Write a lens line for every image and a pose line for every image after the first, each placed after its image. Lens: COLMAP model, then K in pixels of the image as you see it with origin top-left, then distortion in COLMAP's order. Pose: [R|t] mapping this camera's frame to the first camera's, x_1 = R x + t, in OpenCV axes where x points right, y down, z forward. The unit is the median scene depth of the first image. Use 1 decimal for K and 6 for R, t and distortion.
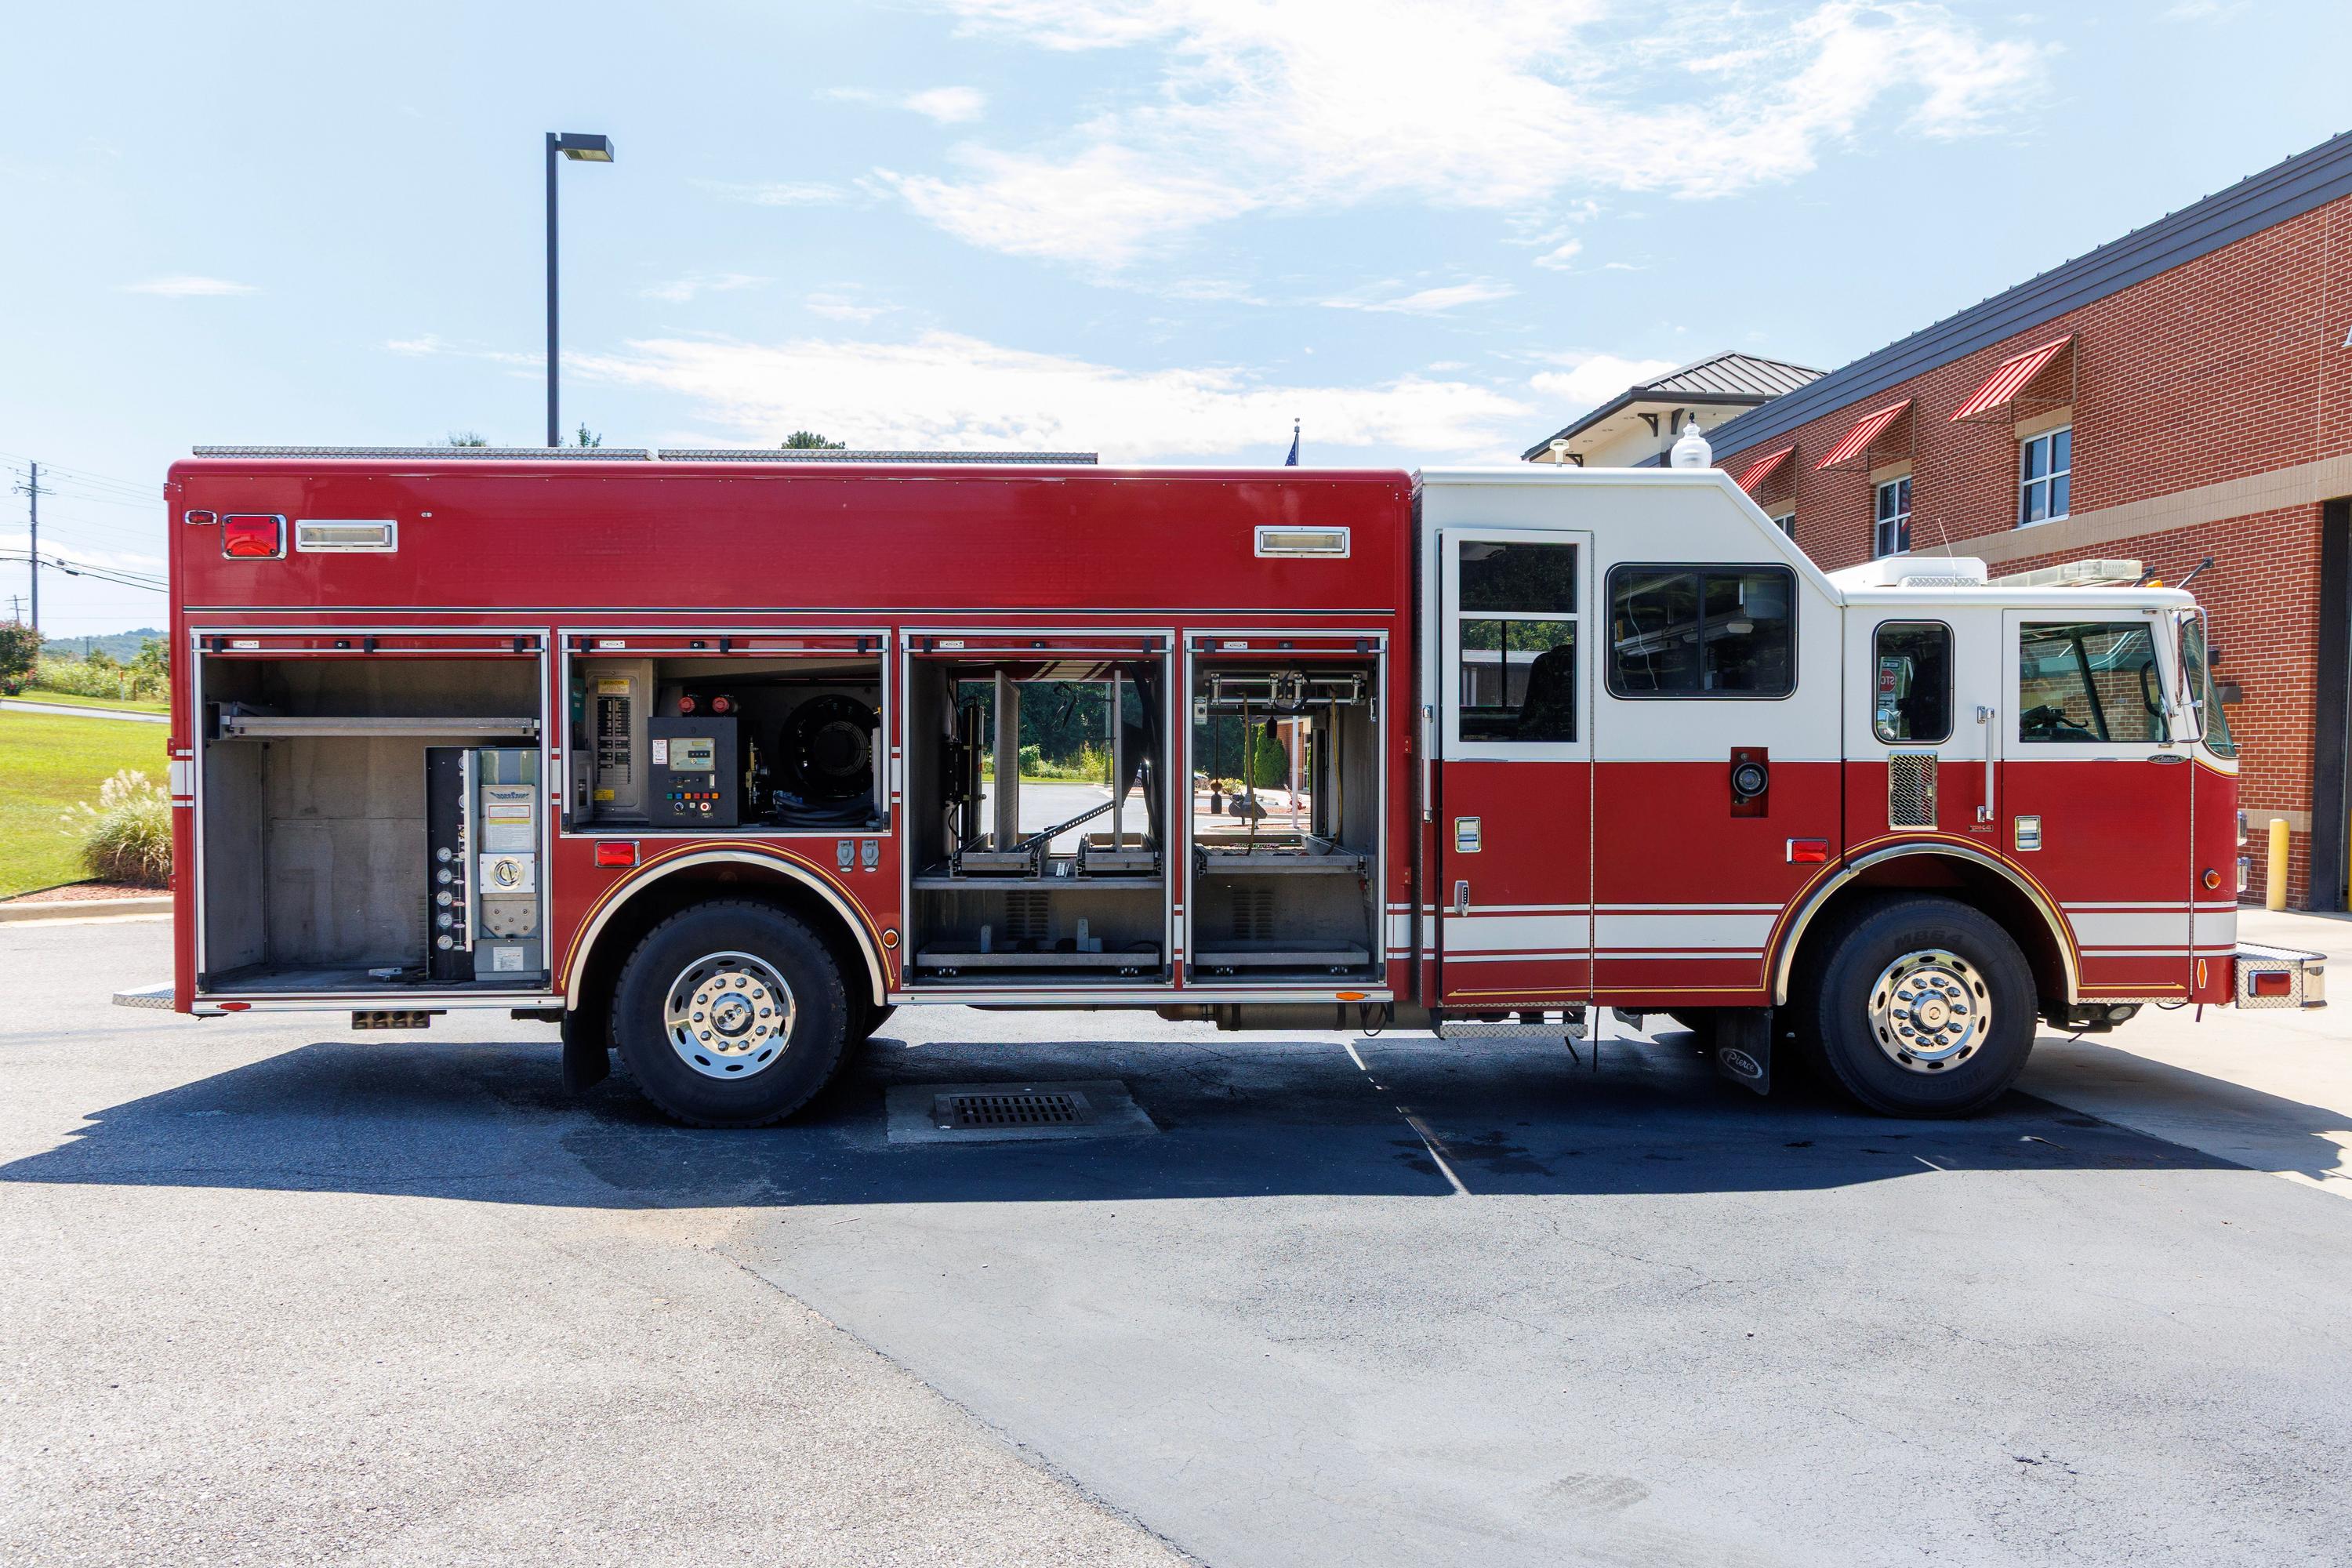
lens RADIAL K [[1601.1, 0, 1171.5], [0, 1601.1, 789.3], [0, 0, 1]] dist [0.018752, -0.007667]
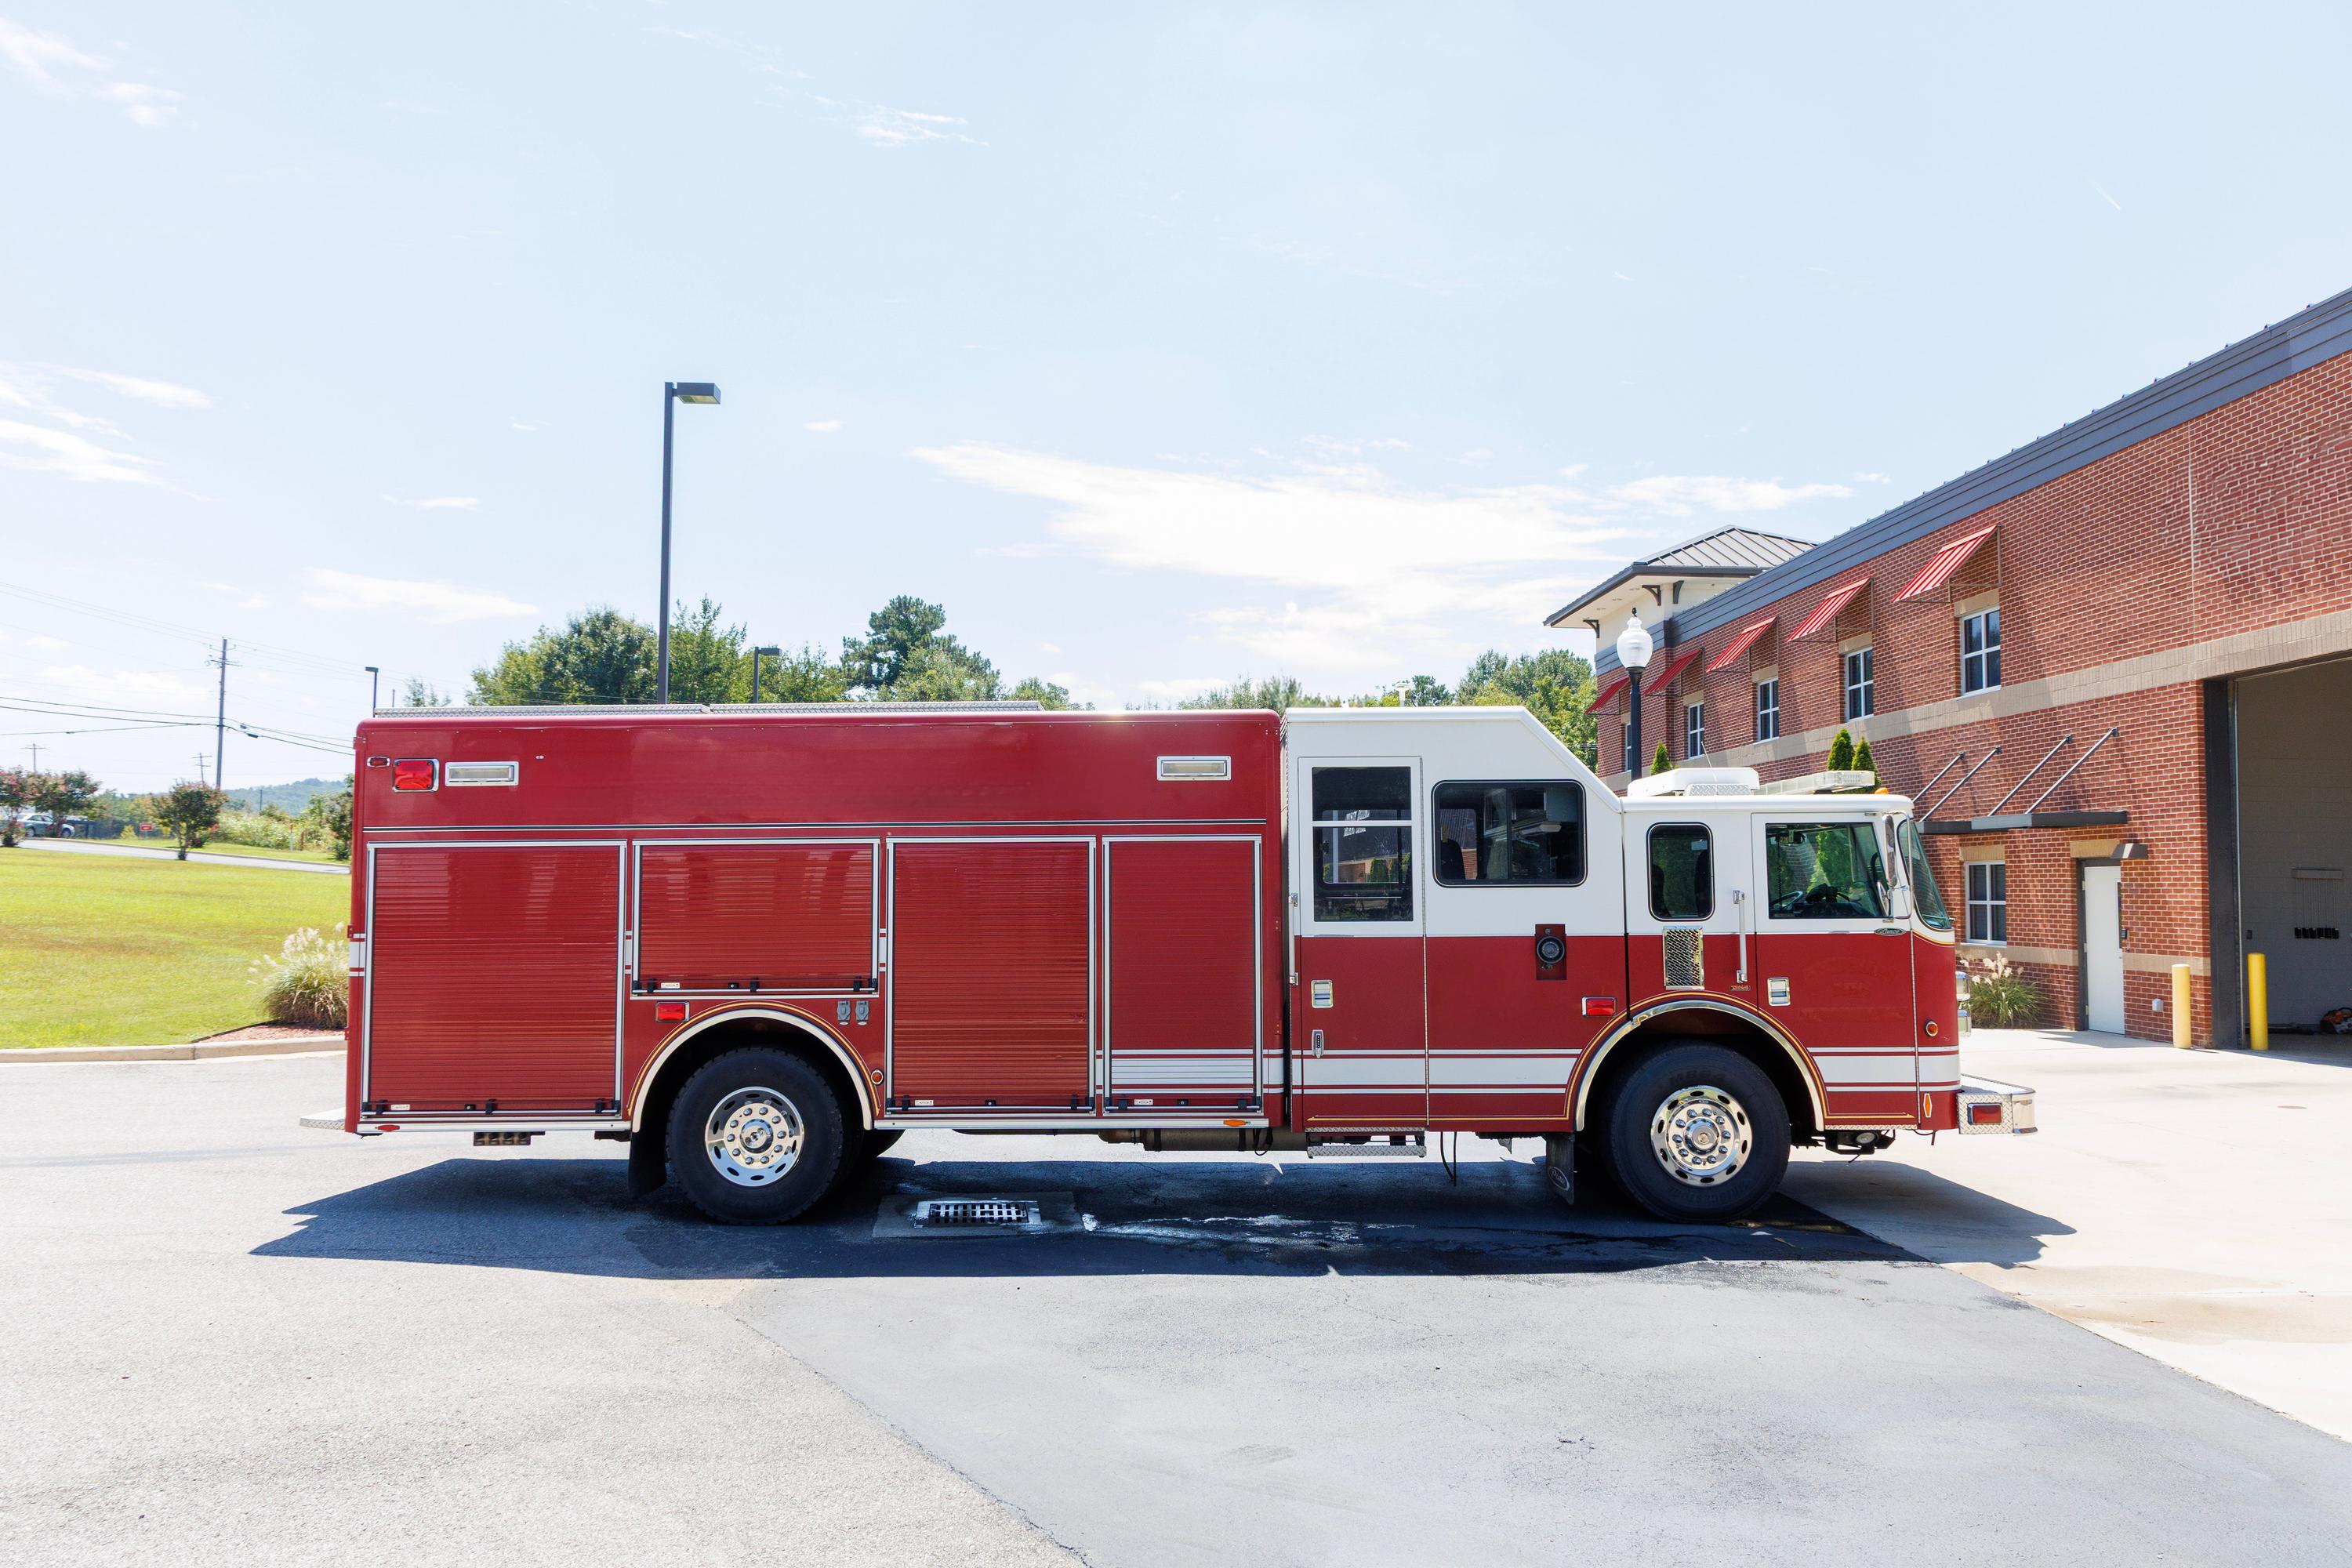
lens RADIAL K [[1585.9, 0, 1187.5], [0, 1585.9, 780.5], [0, 0, 1]] dist [0.002339, 0.000128]
pose [[0.998197, -0.010144, -0.059159, 0.149259], [0.004975, 0.996206, -0.086883, -0.031949], [0.059816, 0.086433, 0.994460, -0.273481]]
